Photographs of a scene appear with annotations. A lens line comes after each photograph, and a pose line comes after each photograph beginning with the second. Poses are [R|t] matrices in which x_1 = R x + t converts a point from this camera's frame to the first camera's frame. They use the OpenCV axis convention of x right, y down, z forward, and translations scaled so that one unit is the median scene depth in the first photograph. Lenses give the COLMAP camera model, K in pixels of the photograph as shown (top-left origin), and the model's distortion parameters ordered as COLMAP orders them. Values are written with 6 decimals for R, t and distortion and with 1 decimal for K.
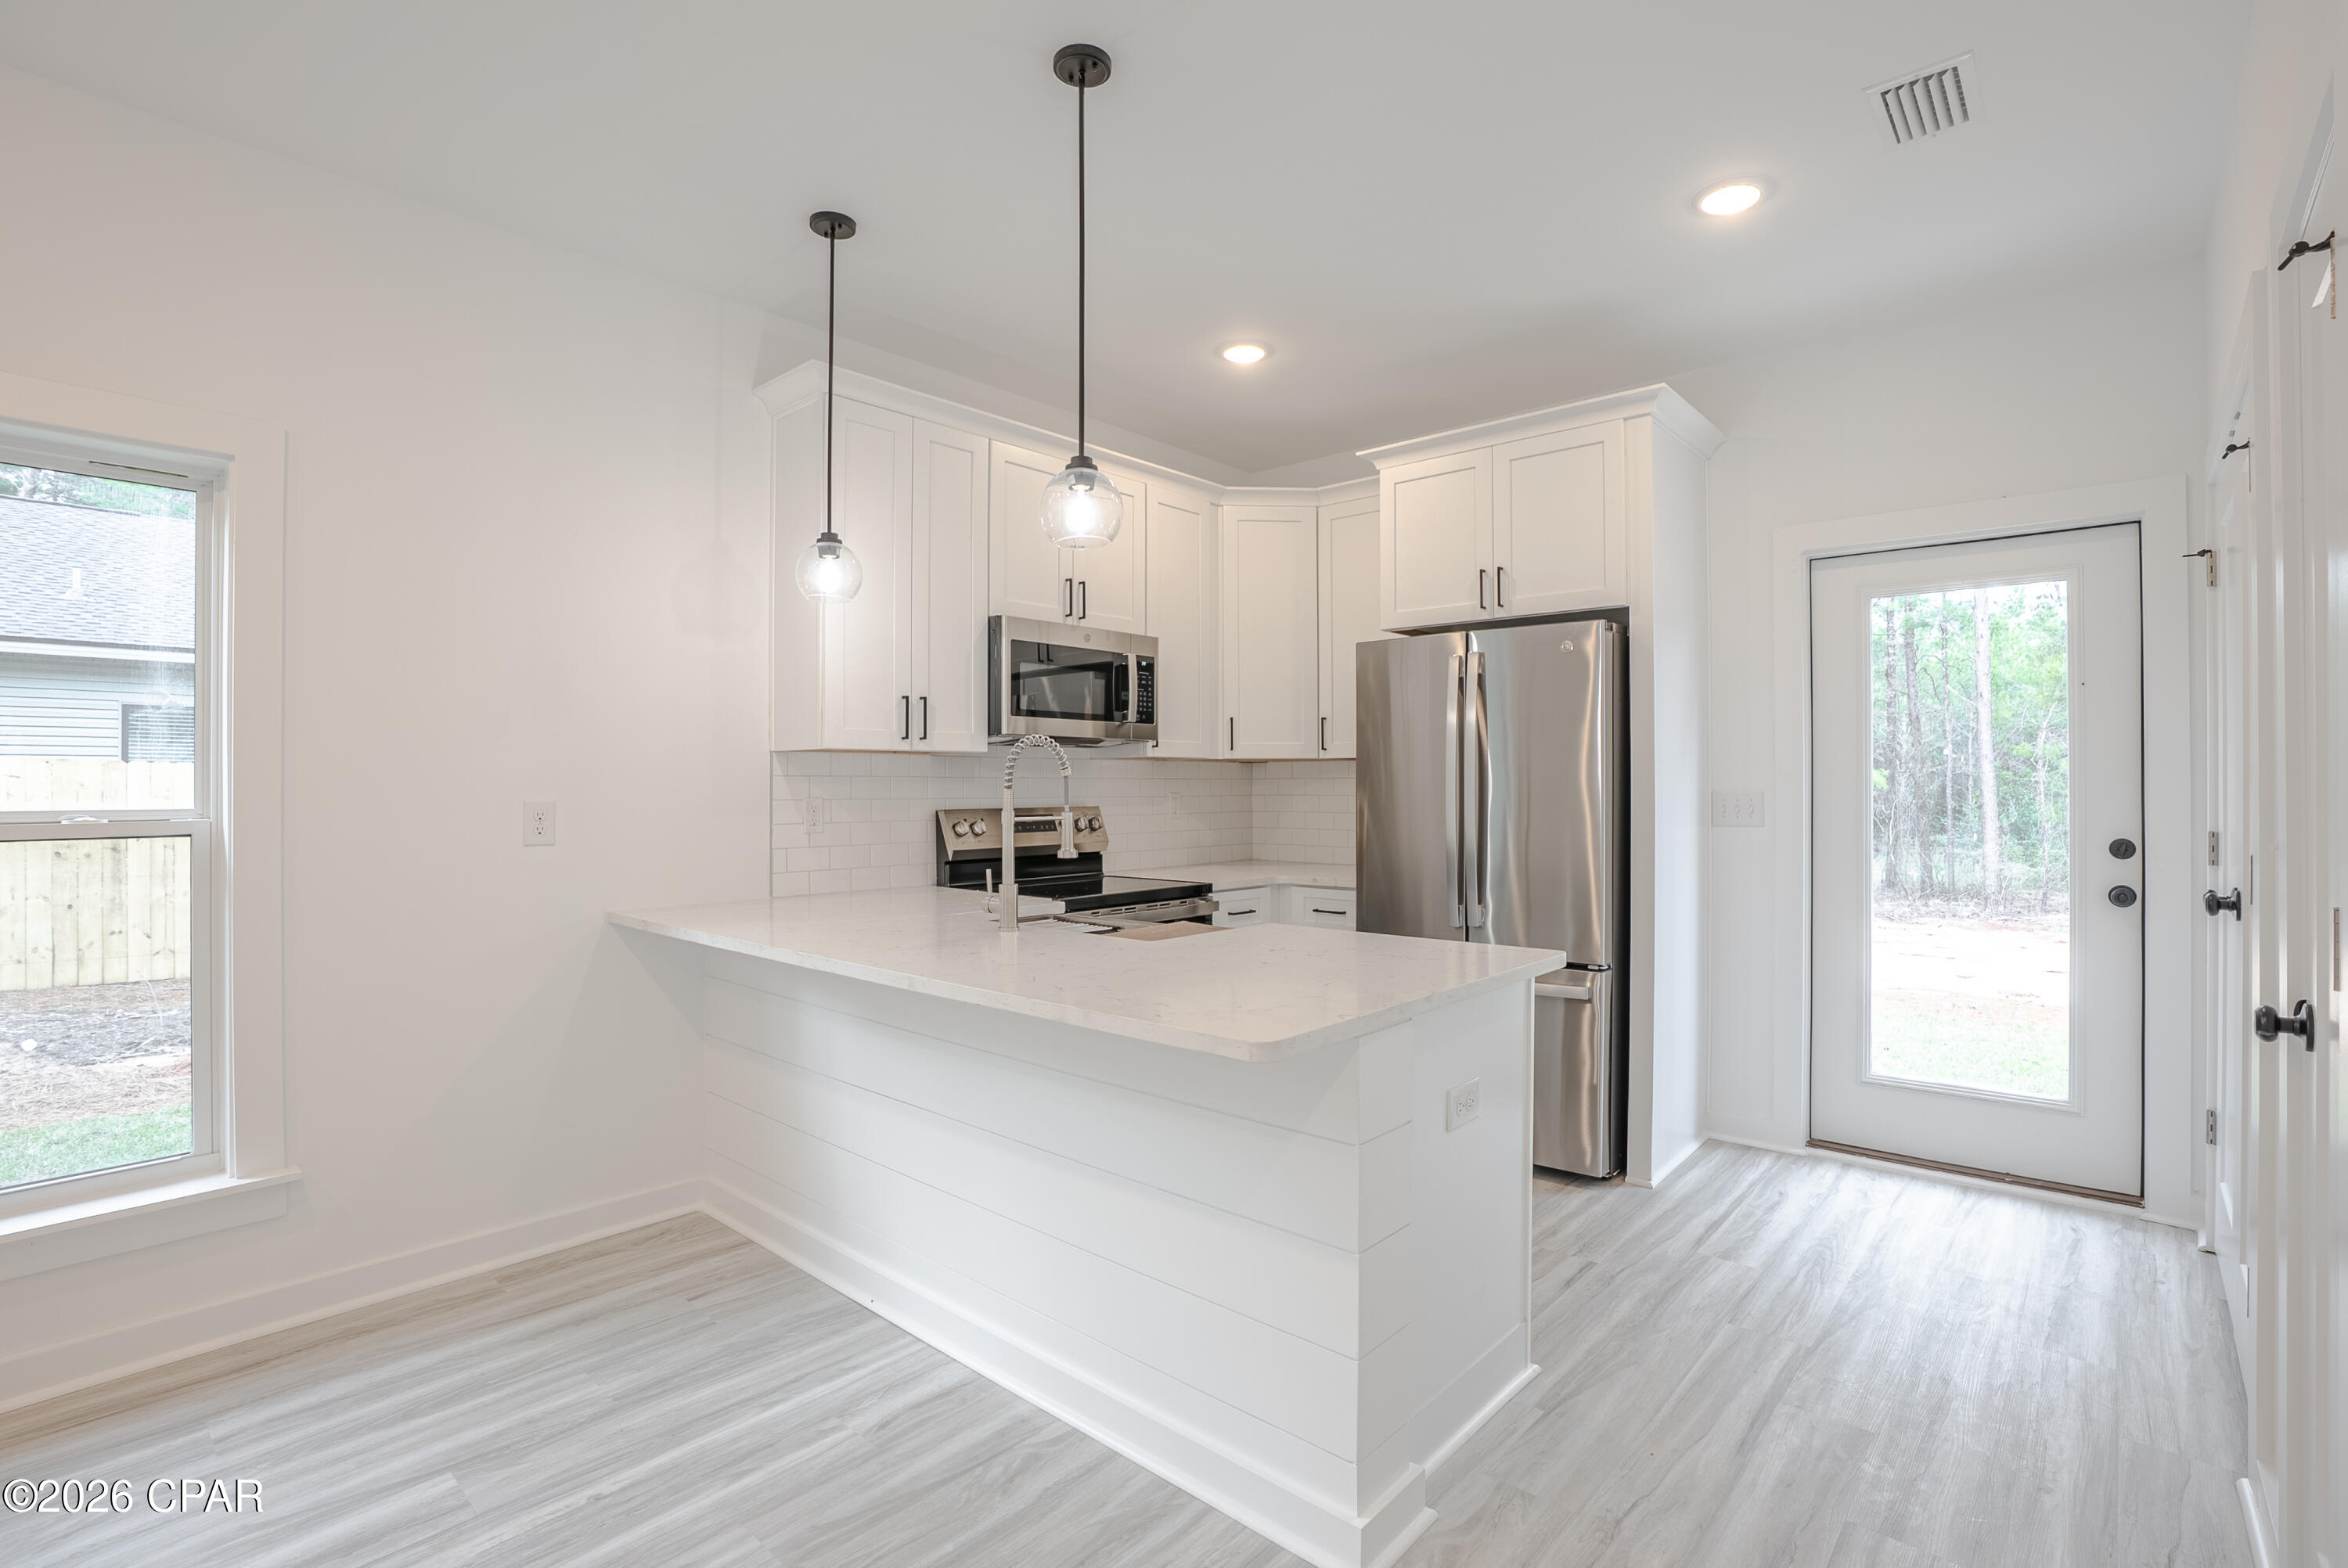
lens RADIAL K [[1077.6, 0, 1173.4], [0, 1077.6, 780.4], [0, 0, 1]] dist [-0.038059, 0.007668]
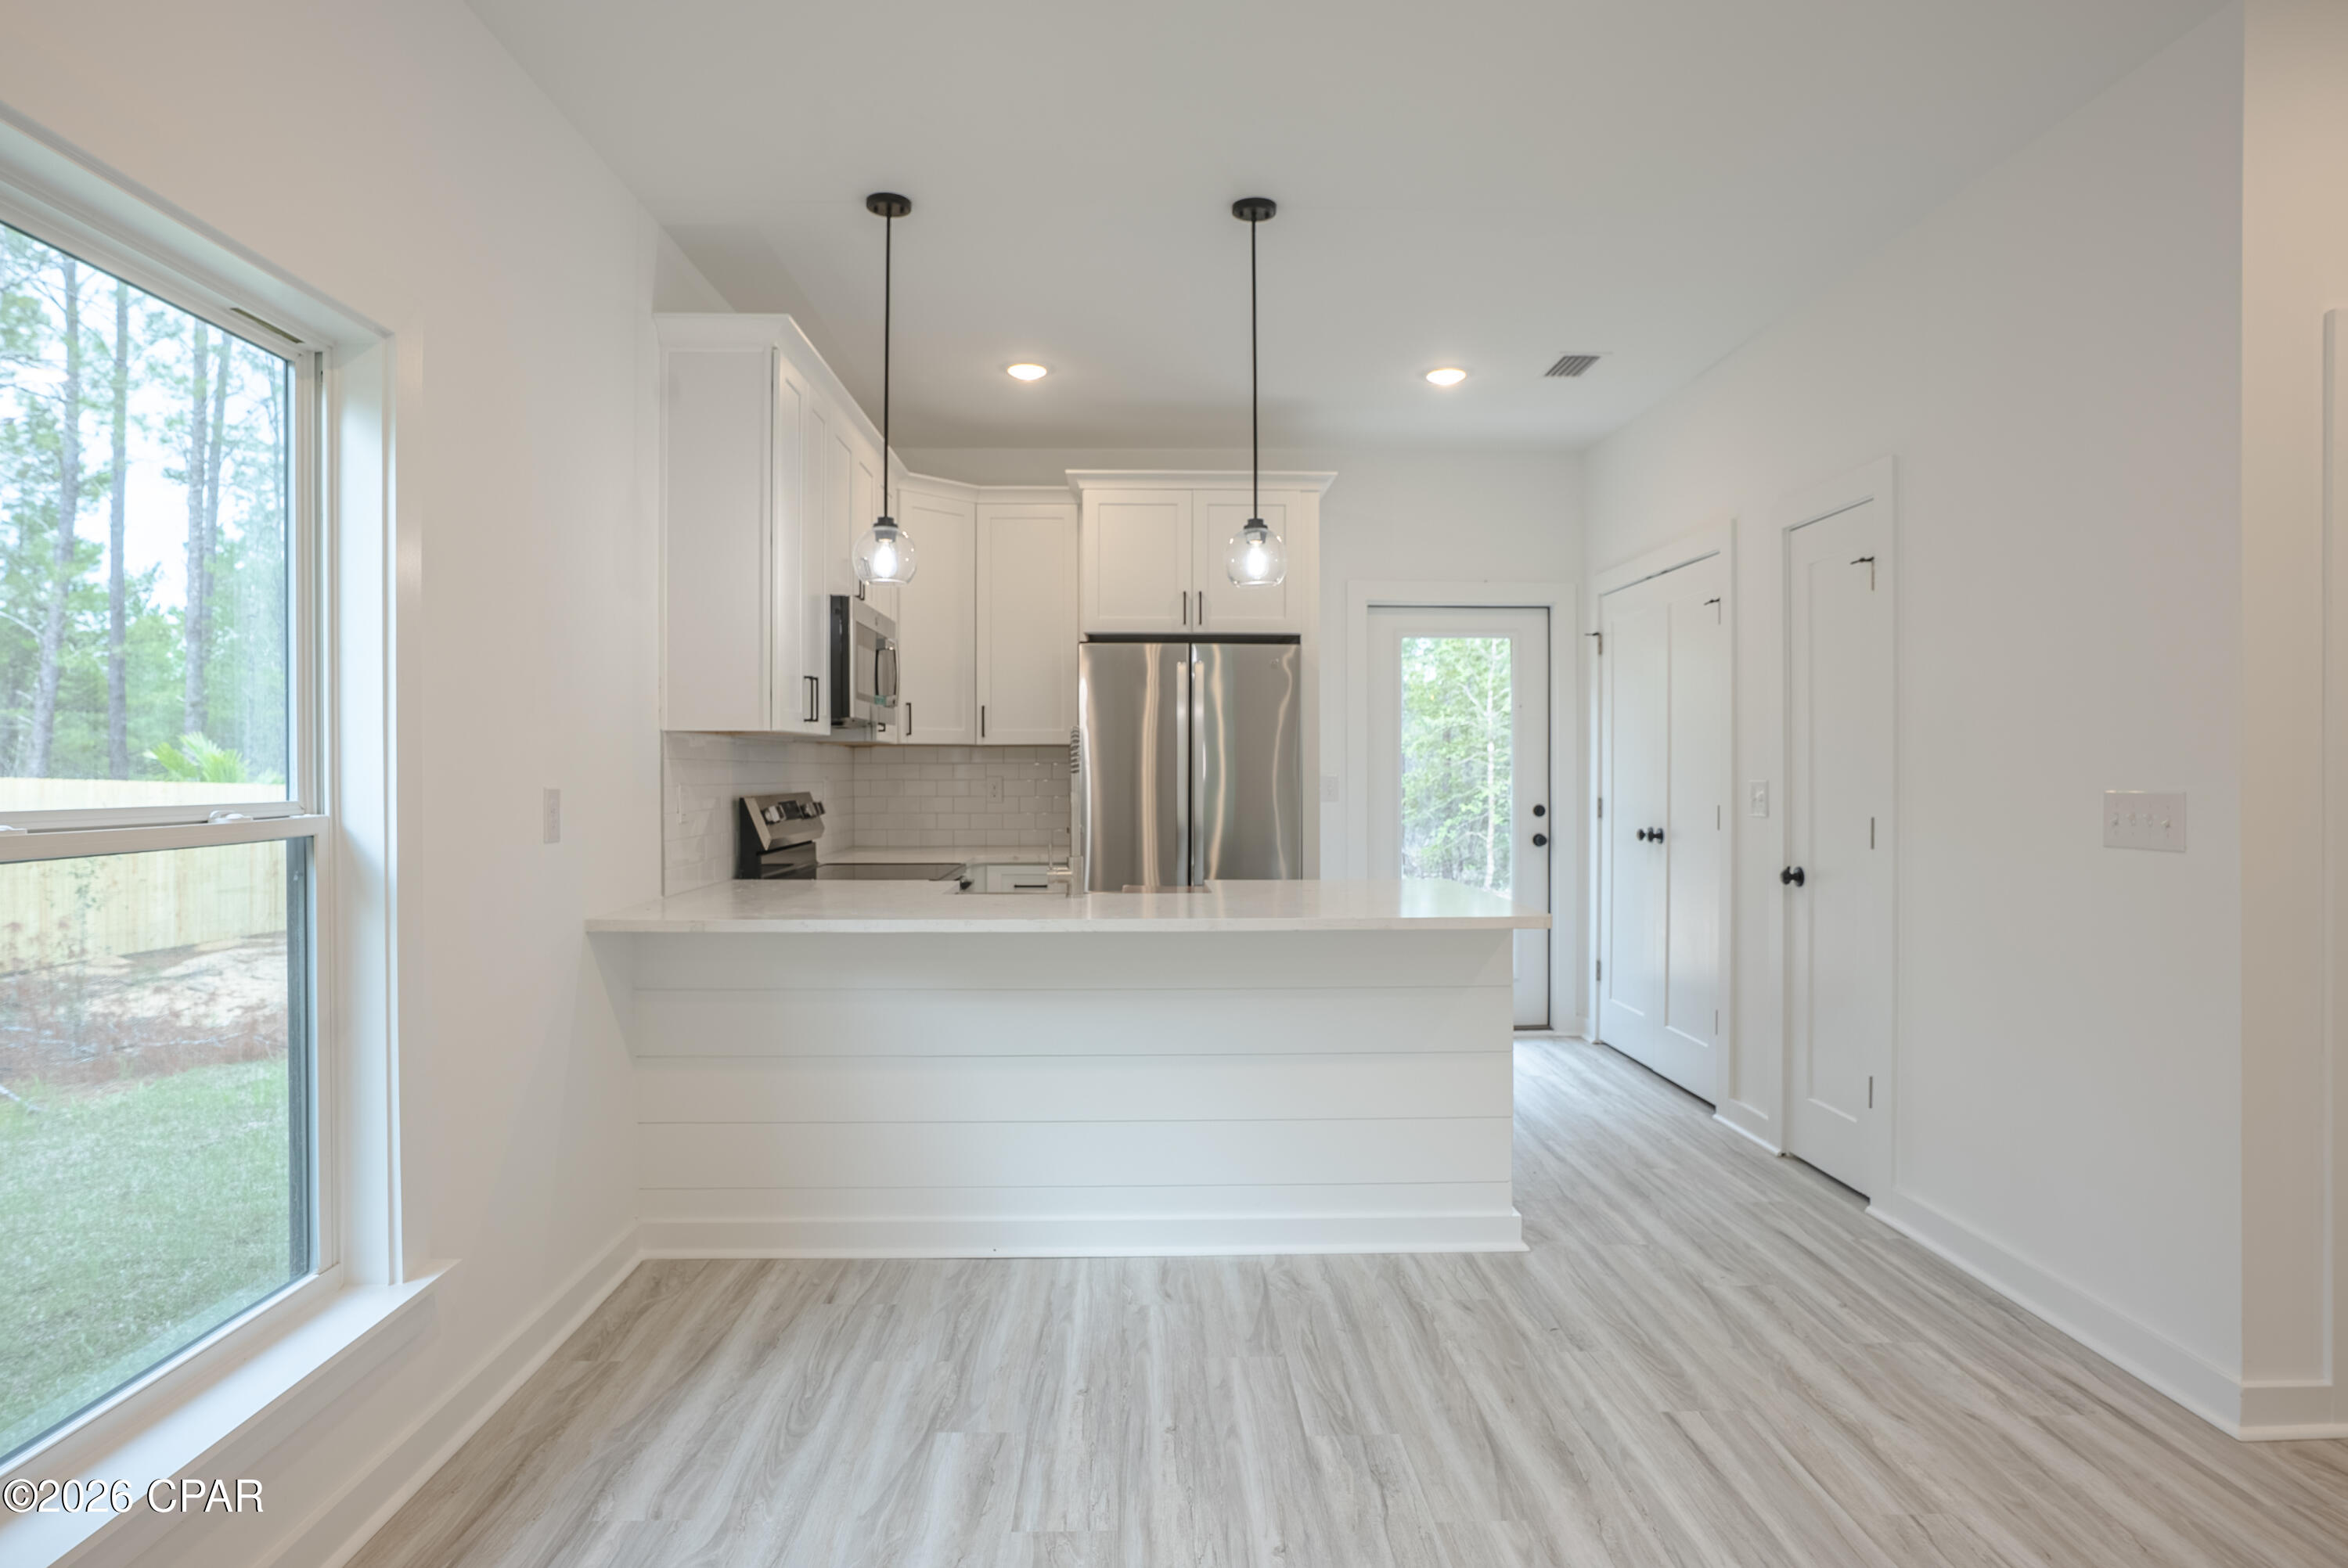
lens RADIAL K [[1279.9, 0, 1167.9], [0, 1279.9, 777.6], [0, 0, 1]] dist [-0.018762, -0.000627]
pose [[0.731351, -0.002902, 0.681995, -1.067166], [-0.005102, 0.999940, 0.009726, -0.001548], [-0.681982, -0.010593, 0.731292, -0.055675]]
